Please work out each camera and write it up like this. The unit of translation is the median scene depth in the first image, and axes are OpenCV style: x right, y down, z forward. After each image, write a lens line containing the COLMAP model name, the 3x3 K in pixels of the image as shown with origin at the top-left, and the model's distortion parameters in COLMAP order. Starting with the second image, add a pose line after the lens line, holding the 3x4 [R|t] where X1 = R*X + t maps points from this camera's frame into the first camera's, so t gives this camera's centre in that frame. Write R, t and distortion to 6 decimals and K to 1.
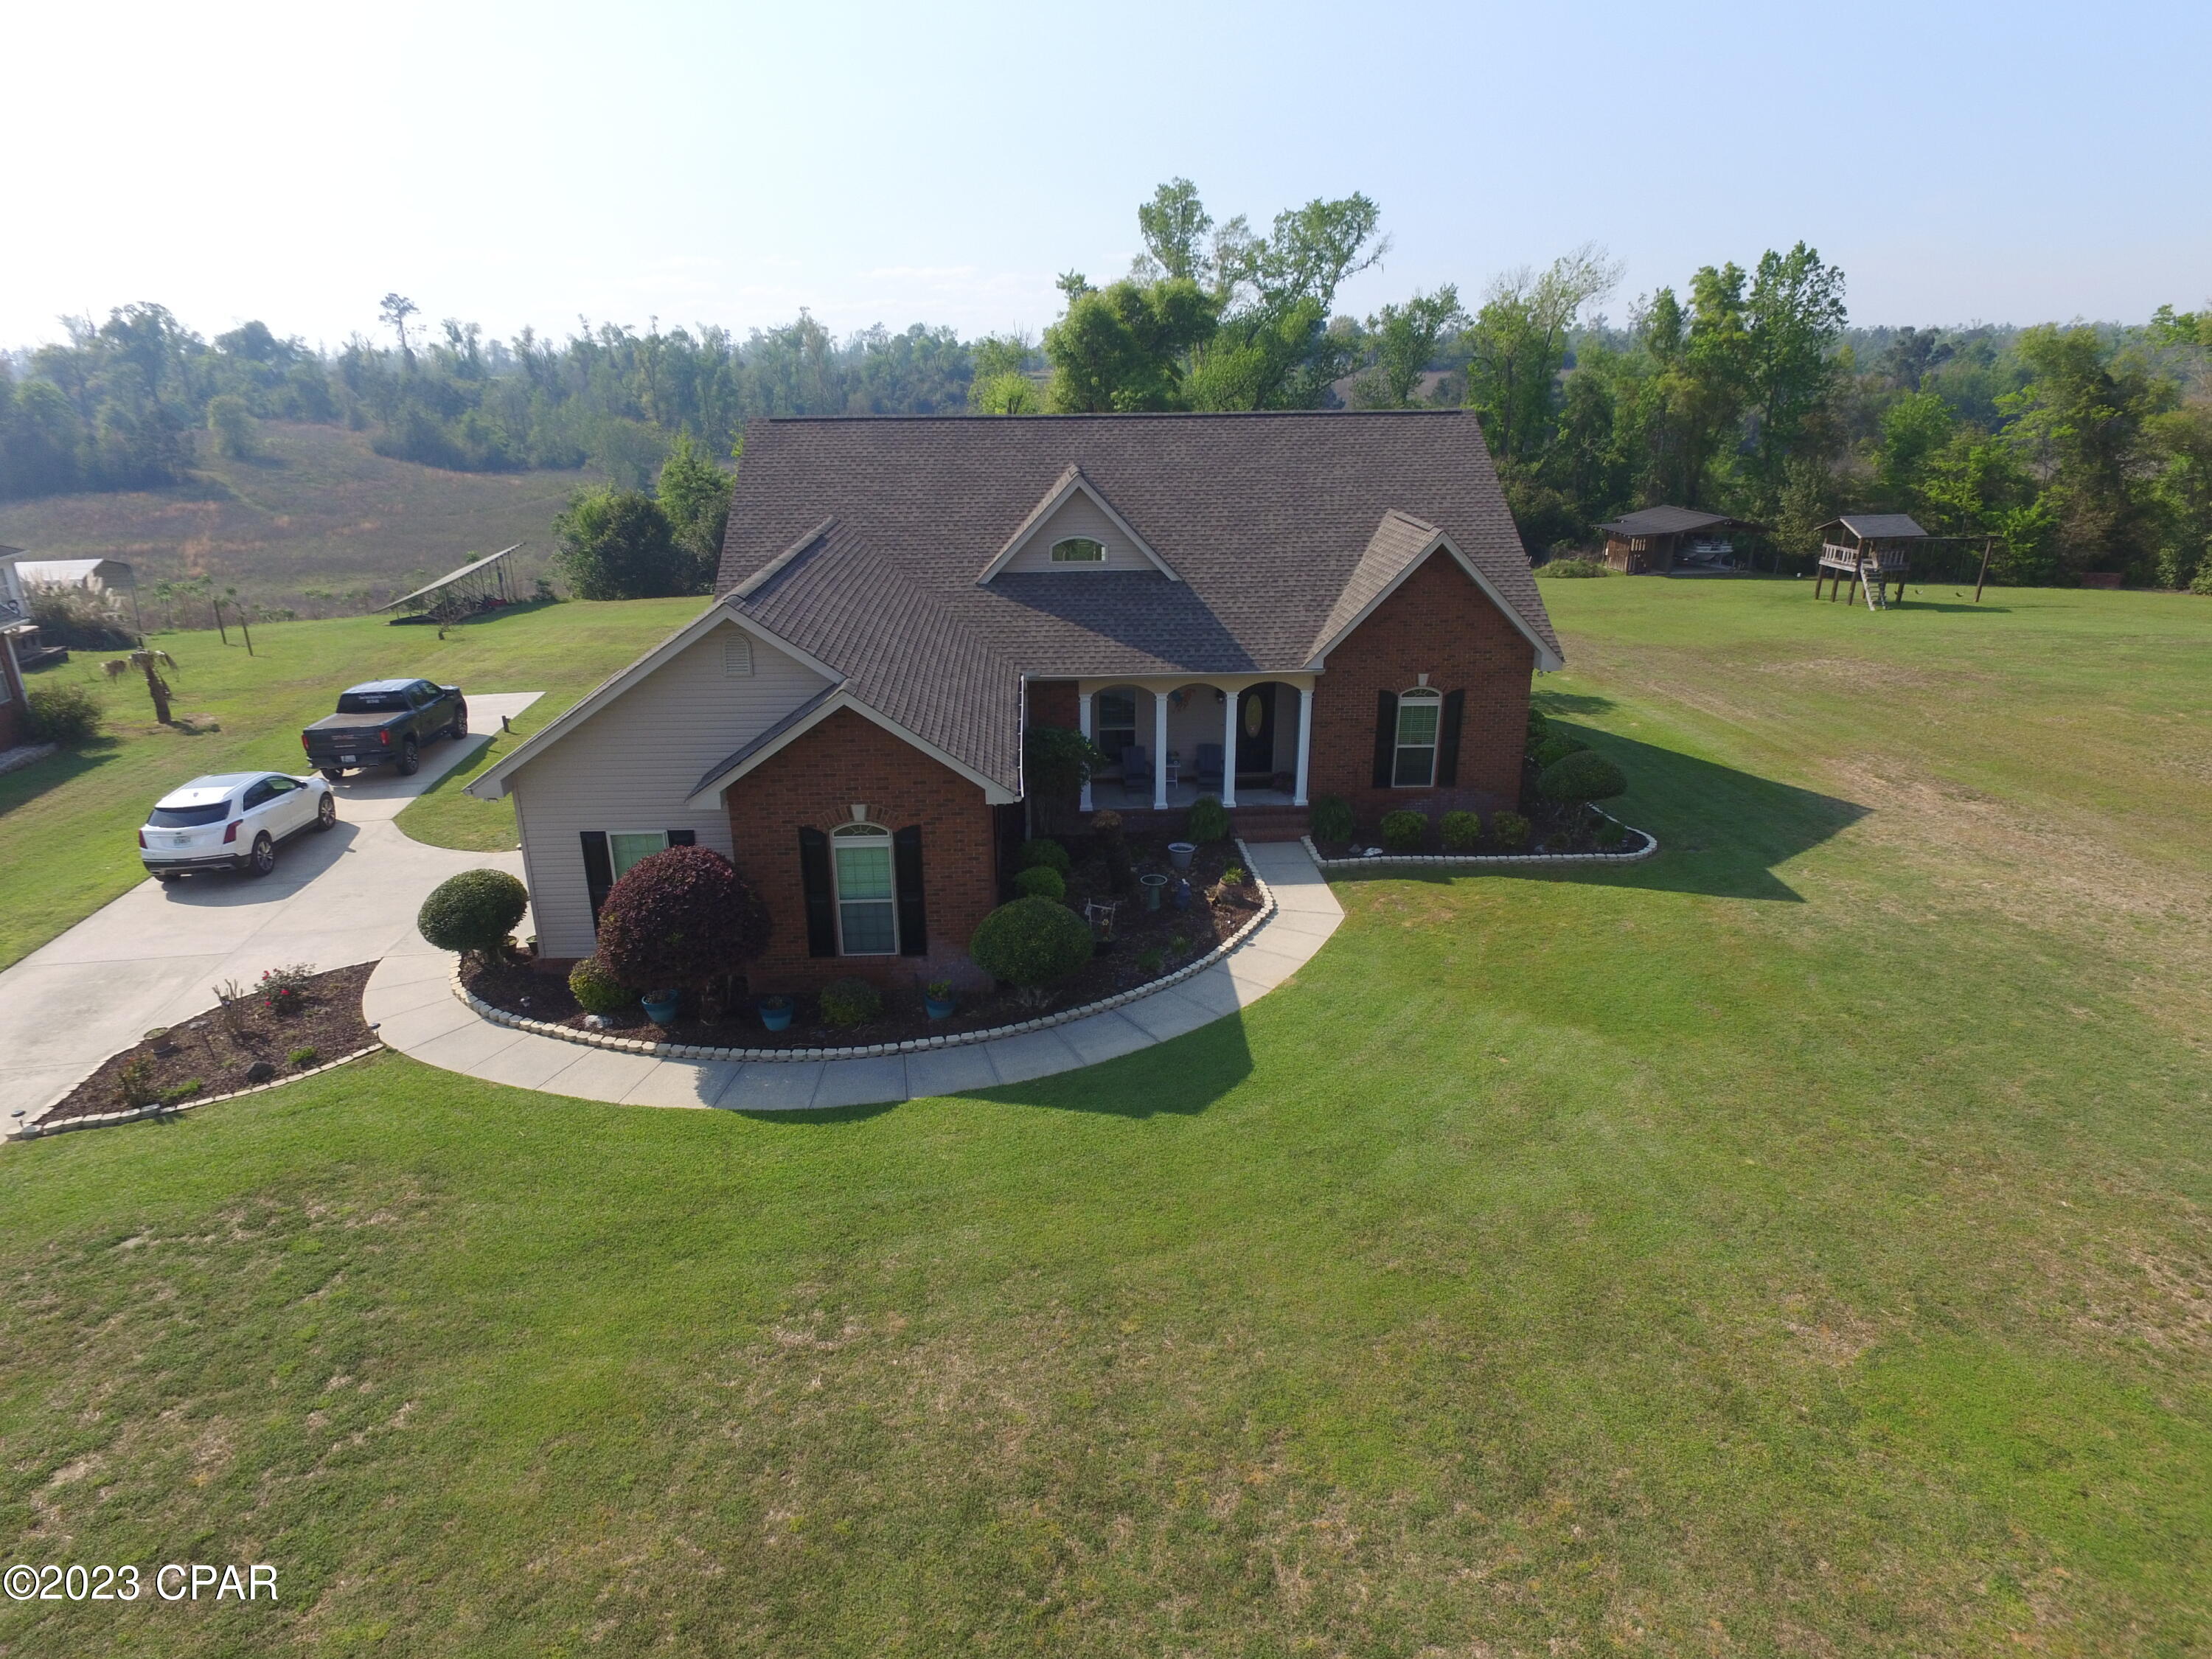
lens RADIAL K [[1287.4, 0, 1085.1], [0, 1287.4, 827.8], [0, 0, 1]] dist [-0.009693, 0.017536]
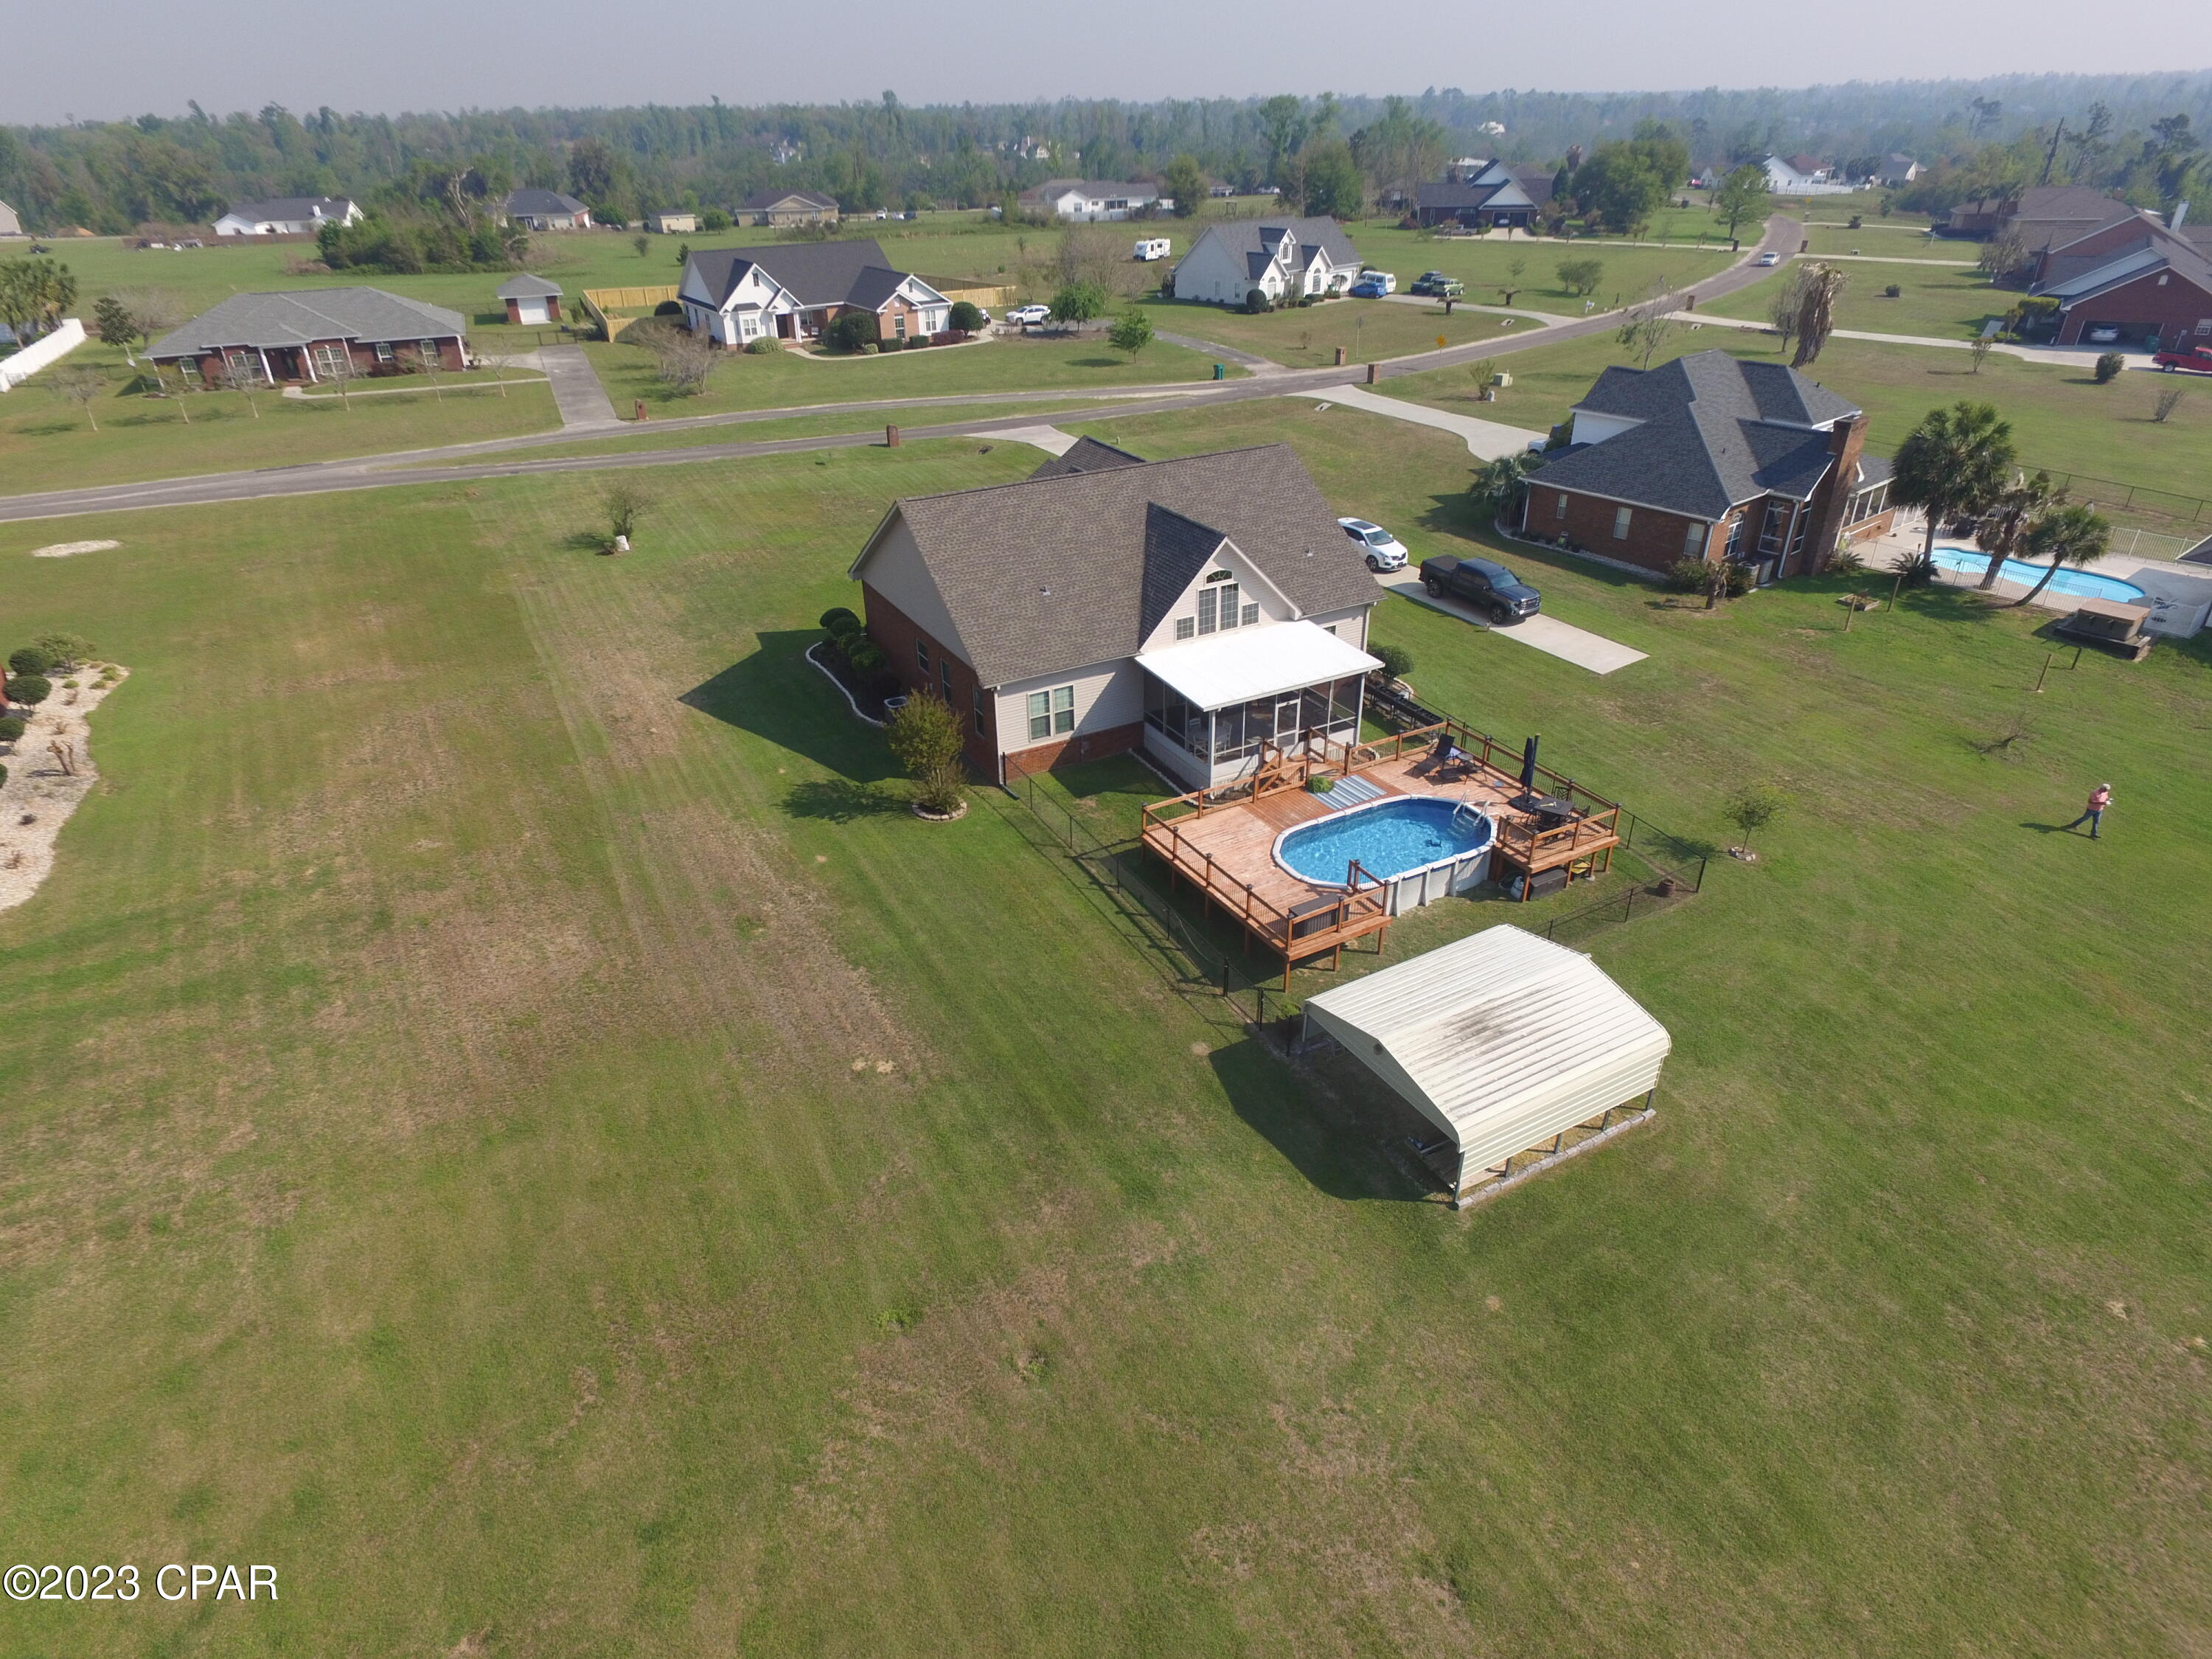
lens RADIAL K [[1287.4, 0, 1087.9], [0, 1287.4, 824.6], [0, 0, 1]] dist [-0.009693, 0.017536]
pose [[-0.899698, 0.236932, -0.366615, 0.855833], [-0.120255, 0.672838, 0.729951, -1.382137], [0.419621, 0.700822, -0.576859, 2.579155]]
